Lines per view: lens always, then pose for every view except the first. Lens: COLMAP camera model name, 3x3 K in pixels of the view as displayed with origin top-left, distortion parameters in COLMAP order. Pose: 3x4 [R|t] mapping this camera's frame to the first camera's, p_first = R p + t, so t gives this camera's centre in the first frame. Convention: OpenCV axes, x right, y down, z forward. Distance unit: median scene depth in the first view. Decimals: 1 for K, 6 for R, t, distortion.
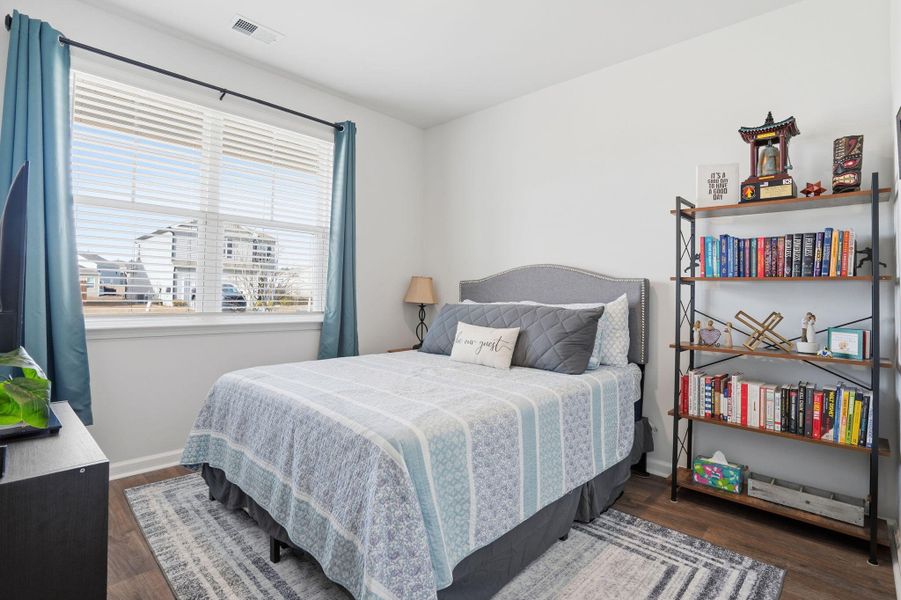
lens RADIAL K [[434.9, 0, 450.5], [0, 434.9, 300.0], [0, 0, 1]] dist [-0.048979, 0.000038]
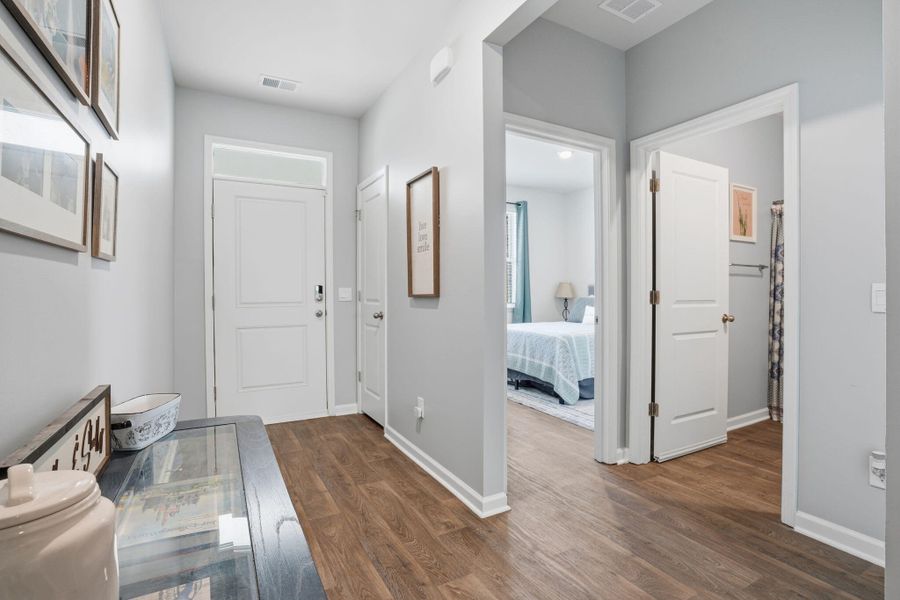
lens RADIAL K [[434.4, 0, 450.0], [0, 434.4, 300.0], [0, 0, 1]] dist [-0.048979, 0.000038]
pose [[0.953806, -0.017406, -0.299918, 0.016010], [0.017502, 0.999844, -0.002367, 0.017246], [0.299913, -0.002991, 0.953962, -1.061005]]
